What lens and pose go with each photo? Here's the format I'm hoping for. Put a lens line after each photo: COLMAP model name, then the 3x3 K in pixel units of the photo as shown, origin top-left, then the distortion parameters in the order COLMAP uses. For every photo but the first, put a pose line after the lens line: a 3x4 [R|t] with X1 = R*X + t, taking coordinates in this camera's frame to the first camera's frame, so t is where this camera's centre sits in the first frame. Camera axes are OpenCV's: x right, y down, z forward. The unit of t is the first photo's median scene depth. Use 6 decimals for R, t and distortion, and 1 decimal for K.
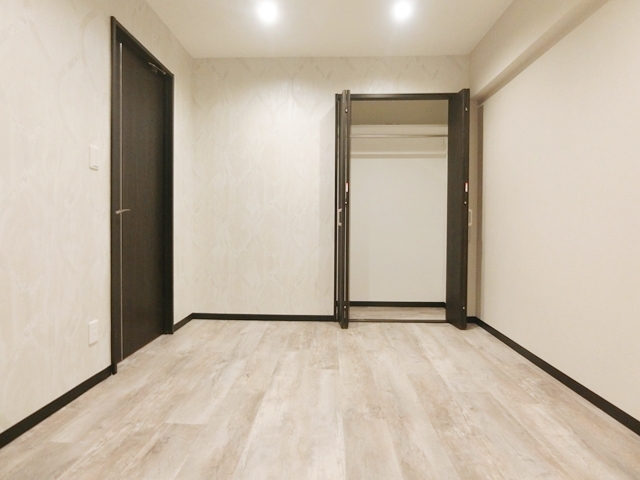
lens RADIAL K [[350.8, 0, 320.2], [0, 350.8, 236.4], [0, 0, 1]] dist [-0.026847, -0.000219]
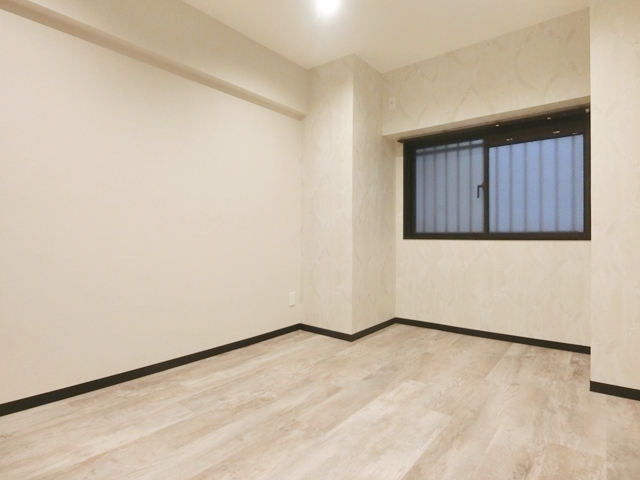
lens RADIAL K [[350.8, 0, 320.2], [0, 350.8, 236.4], [0, 0, 1]] dist [-0.026847, -0.000219]
pose [[-0.793462, -0.010044, 0.608537, -0.502243], [0.008140, 0.999599, 0.027111, -0.054948], [-0.608566, 0.026465, -0.793062, 1.741485]]
